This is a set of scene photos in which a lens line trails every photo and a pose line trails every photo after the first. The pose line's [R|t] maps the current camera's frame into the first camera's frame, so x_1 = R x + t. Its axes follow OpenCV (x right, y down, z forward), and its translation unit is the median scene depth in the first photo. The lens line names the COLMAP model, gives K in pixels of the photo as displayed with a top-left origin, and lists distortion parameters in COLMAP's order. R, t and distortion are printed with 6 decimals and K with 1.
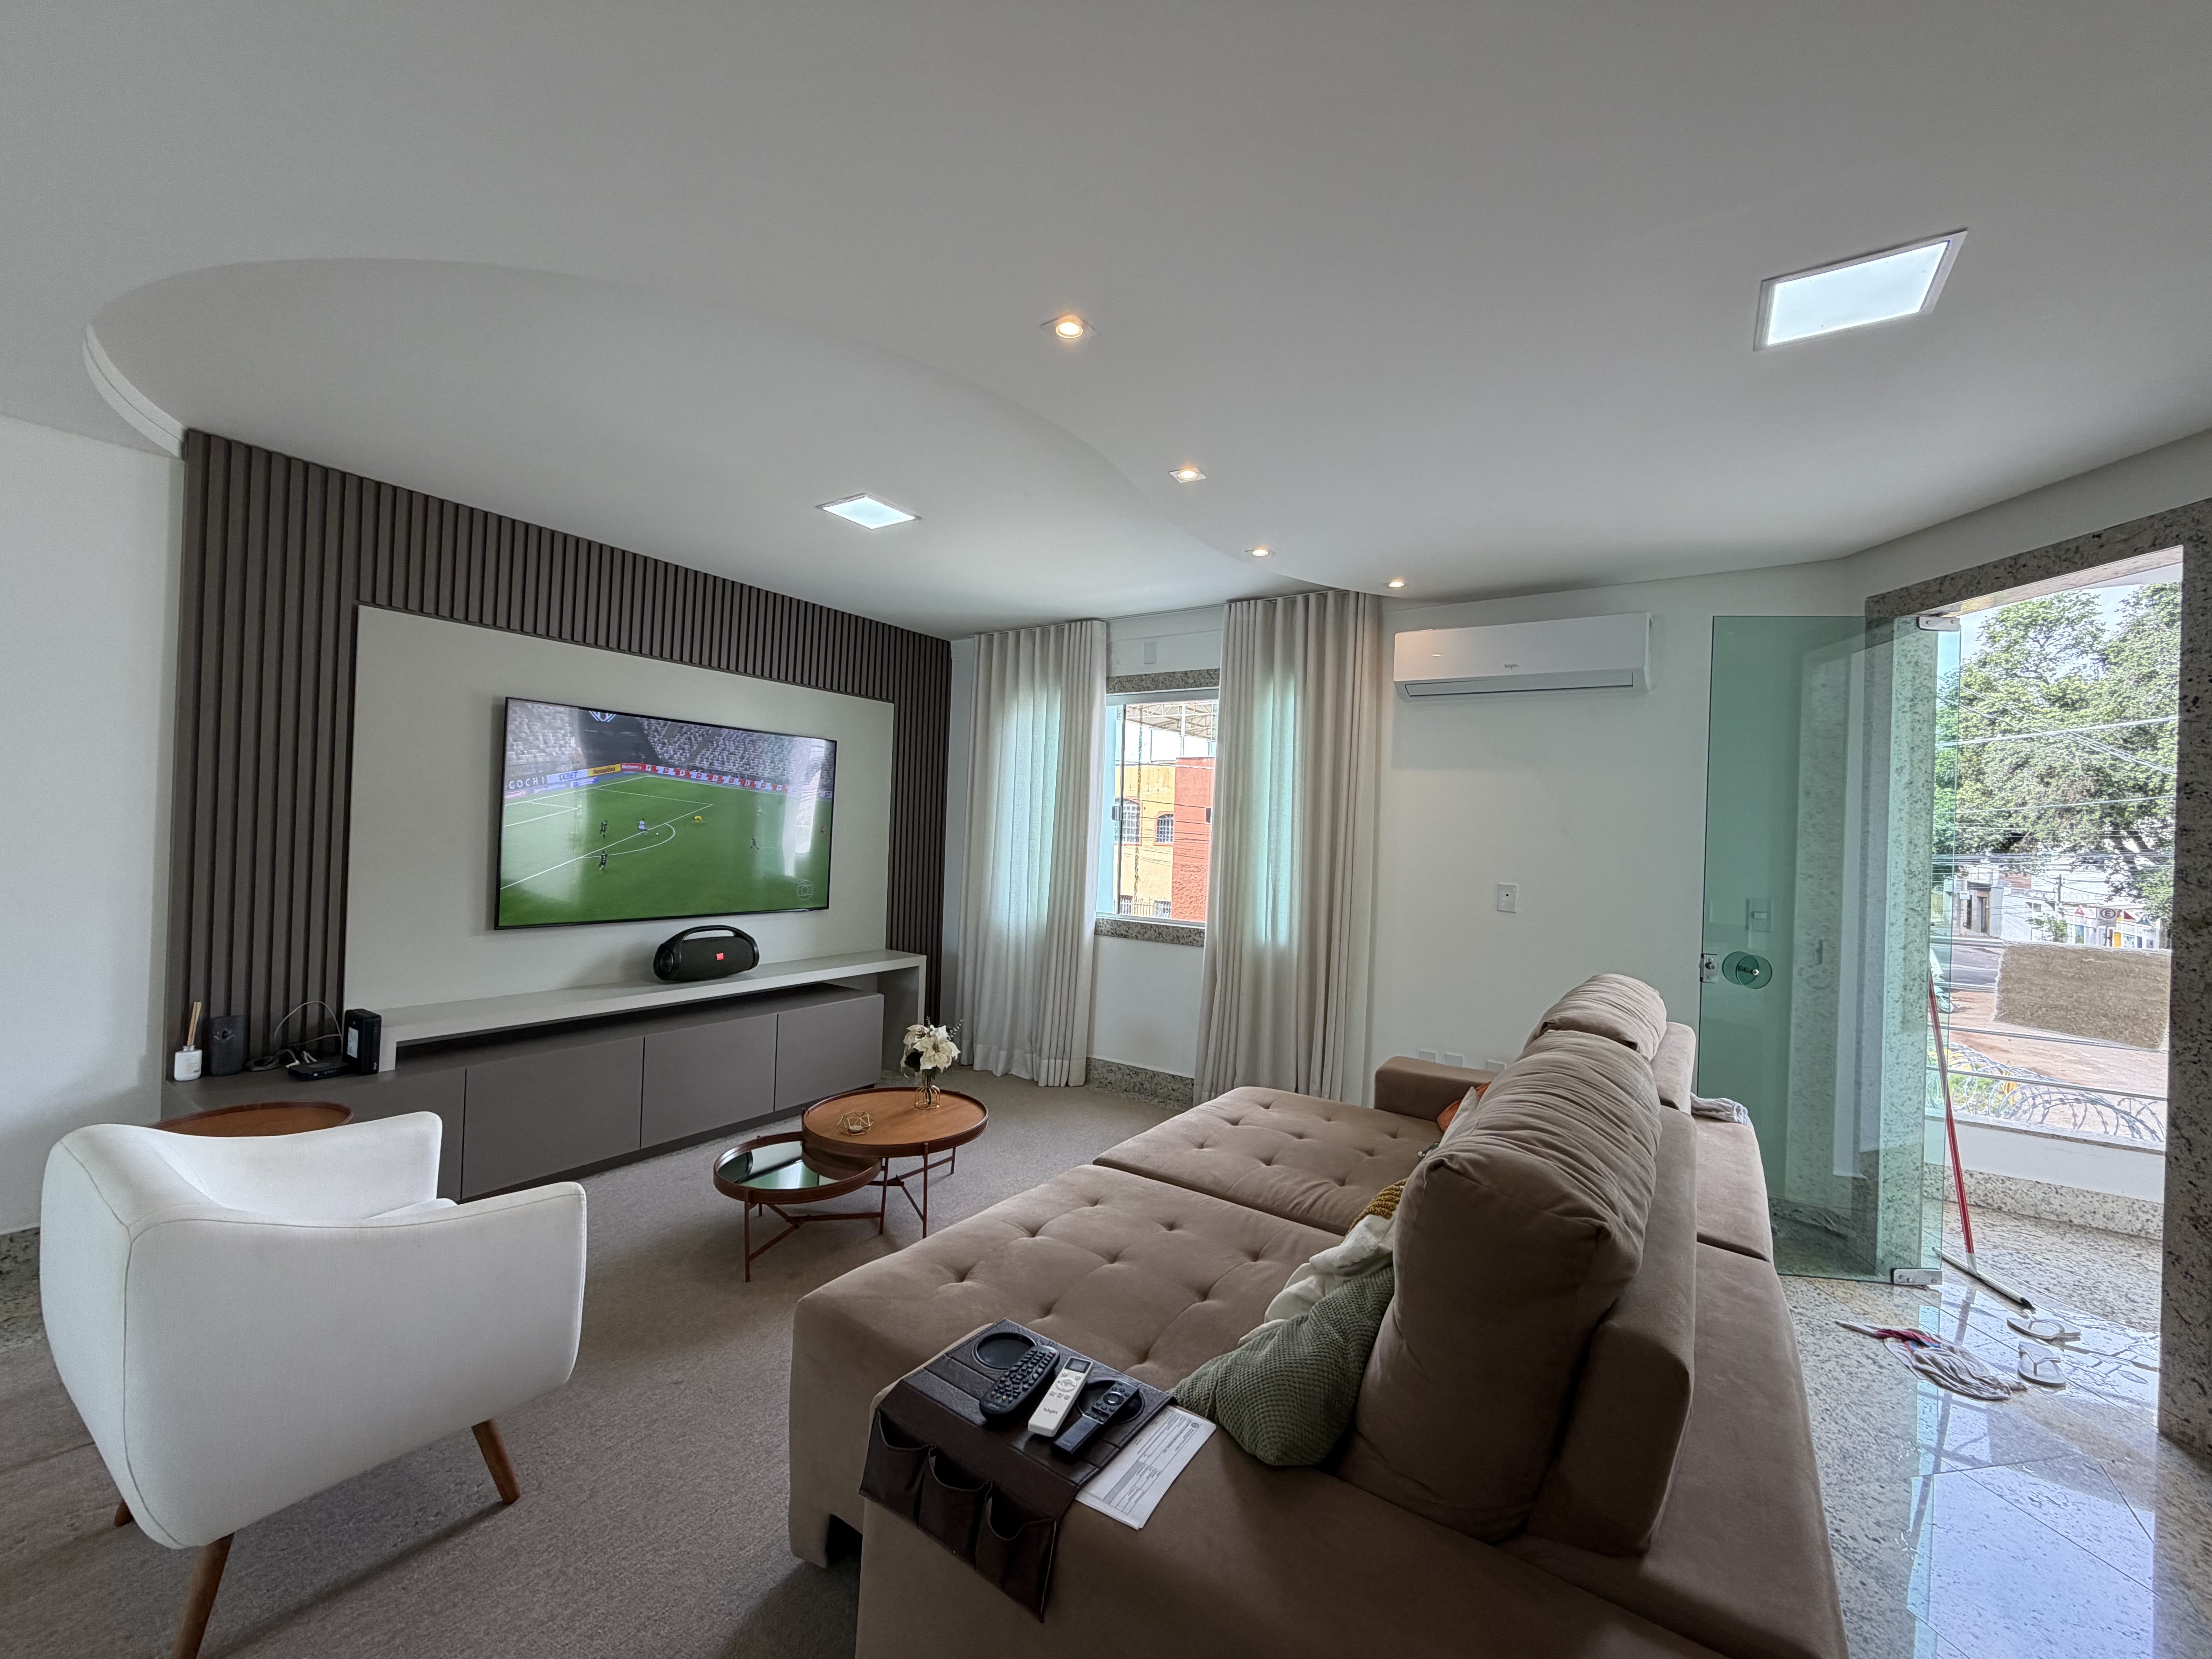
lens RADIAL K [[887.3, 0, 1104.9], [0, 887.3, 825.7], [0, 0, 1]] dist [-0.001002, 0.000378]
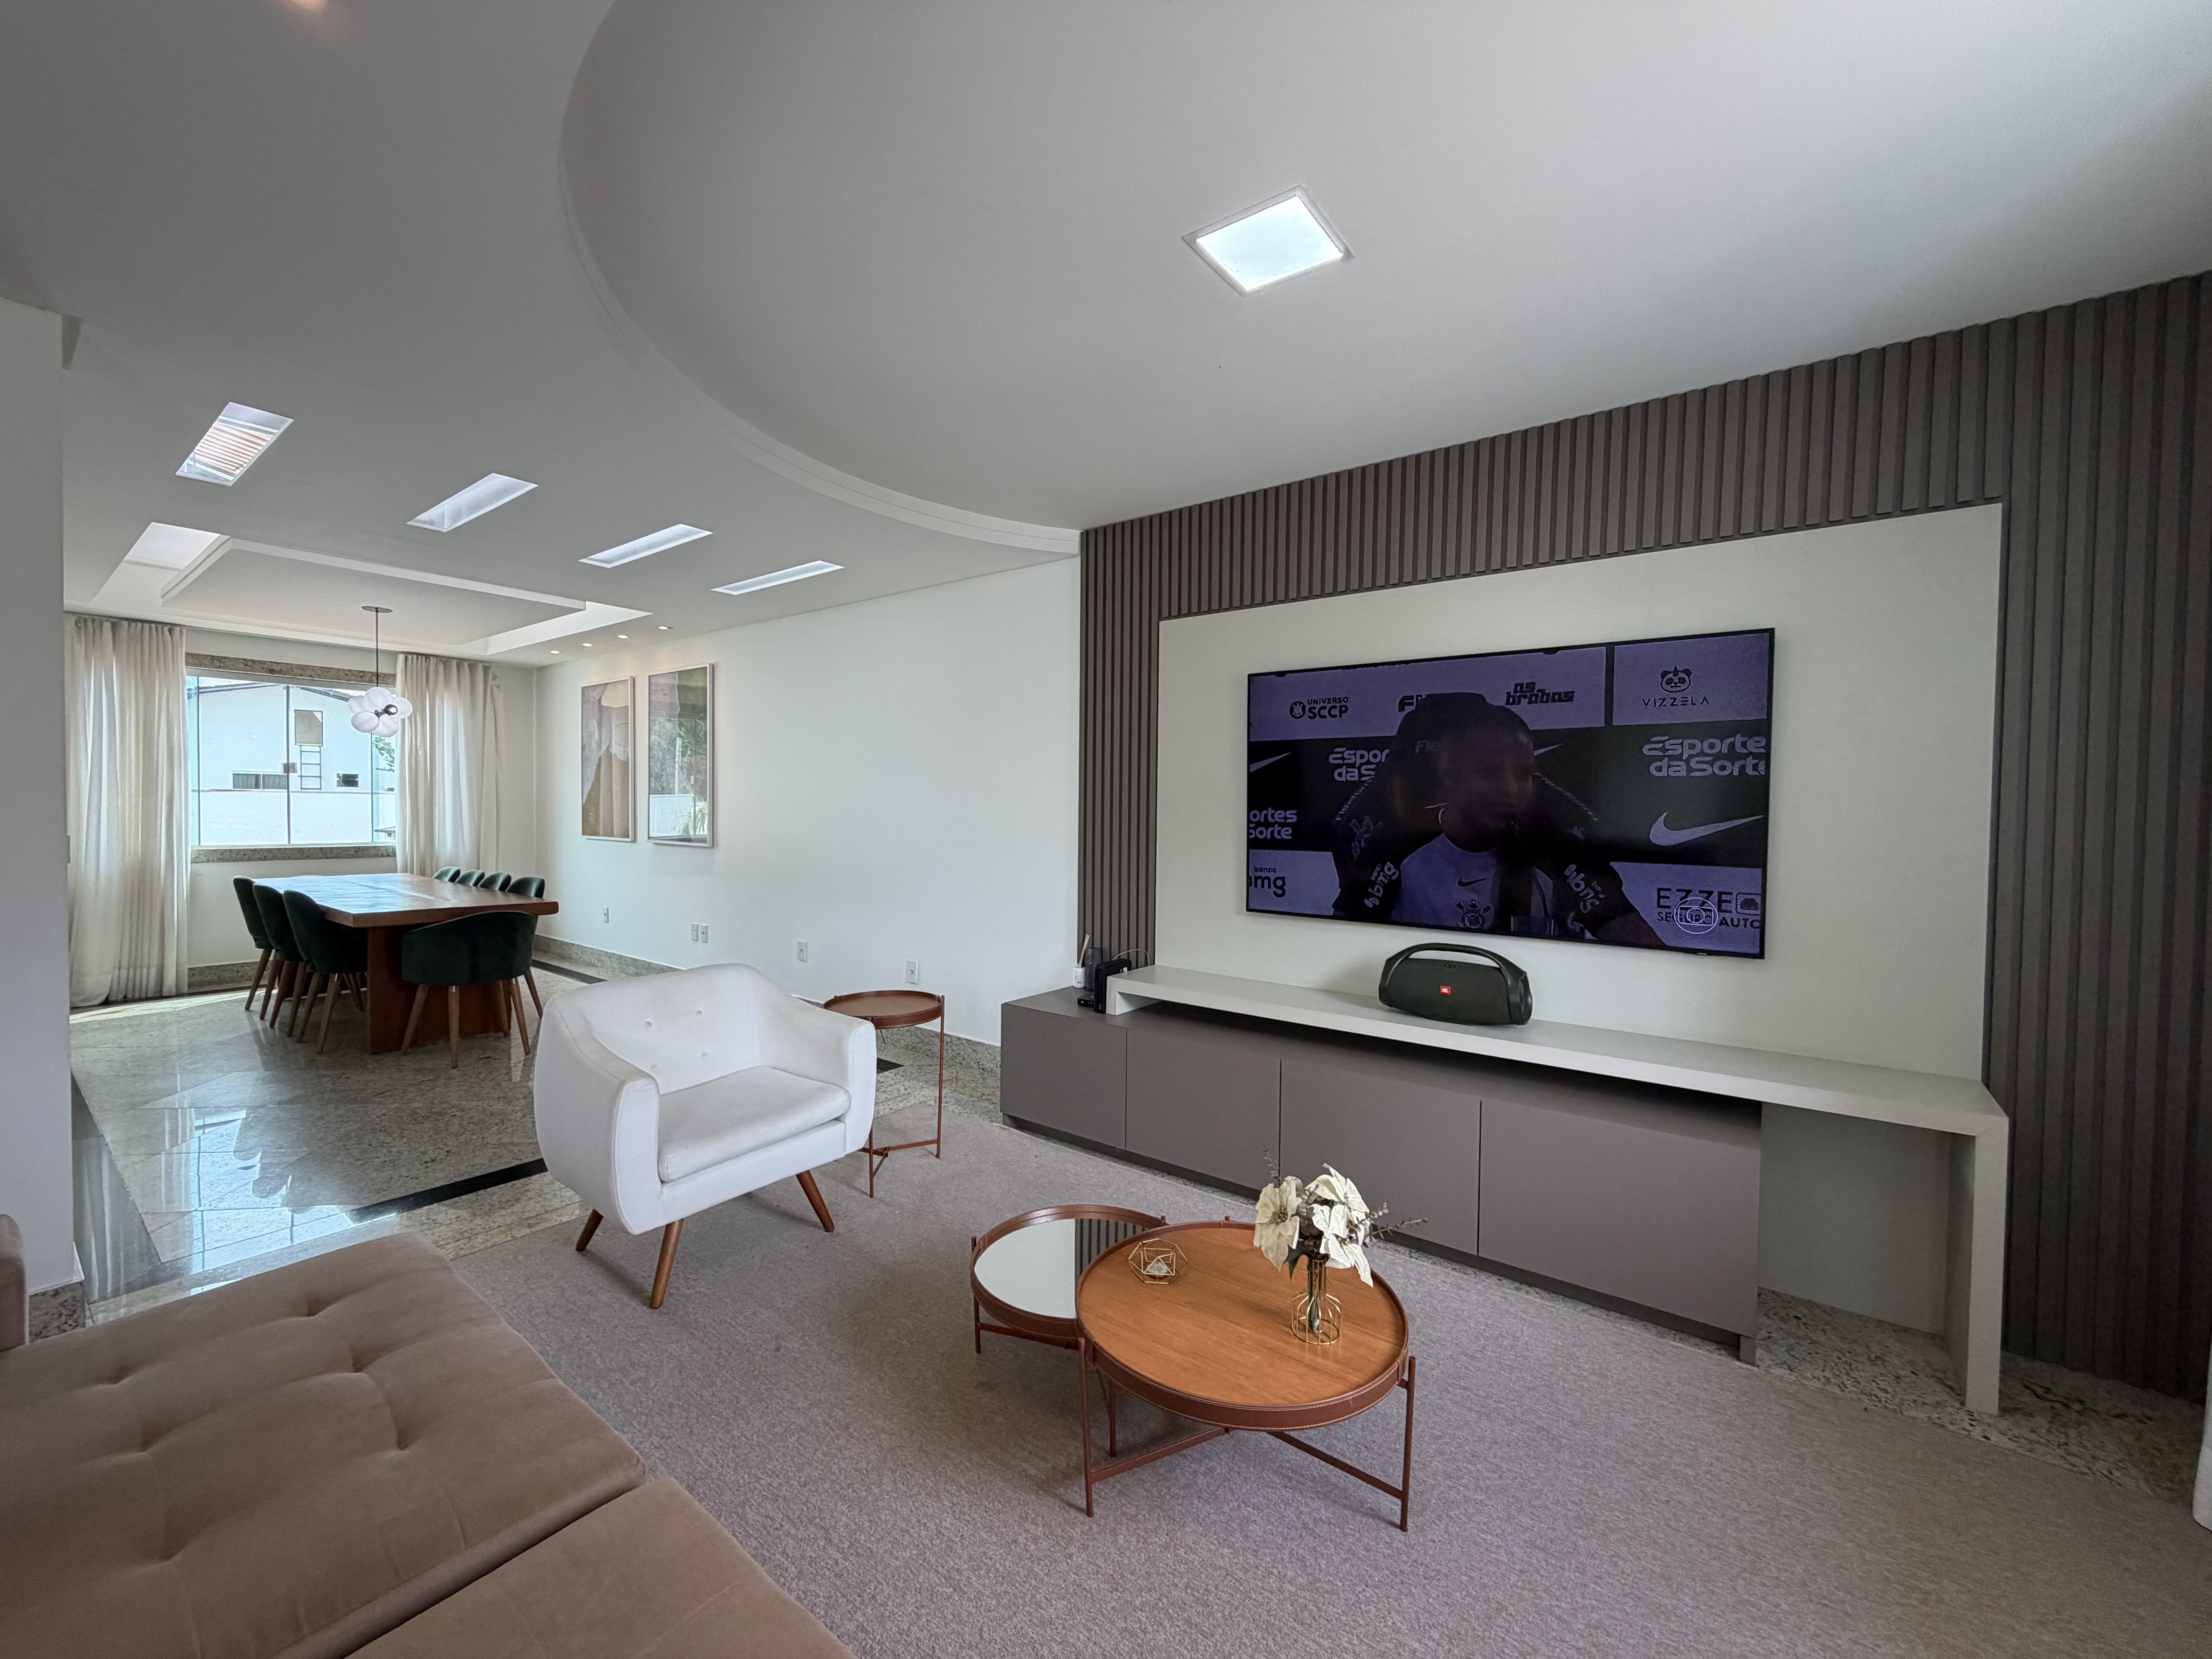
lens RADIAL K [[887.3, 0, 1104.9], [0, 887.3, 825.7], [0, 0, 1]] dist [-0.001002, 0.000378]
pose [[-0.061616, -0.012123, -0.998026, 0.251883], [-0.004541, 0.999919, -0.011866, 0.027611], [0.998090, 0.003801, -0.061666, 0.732451]]
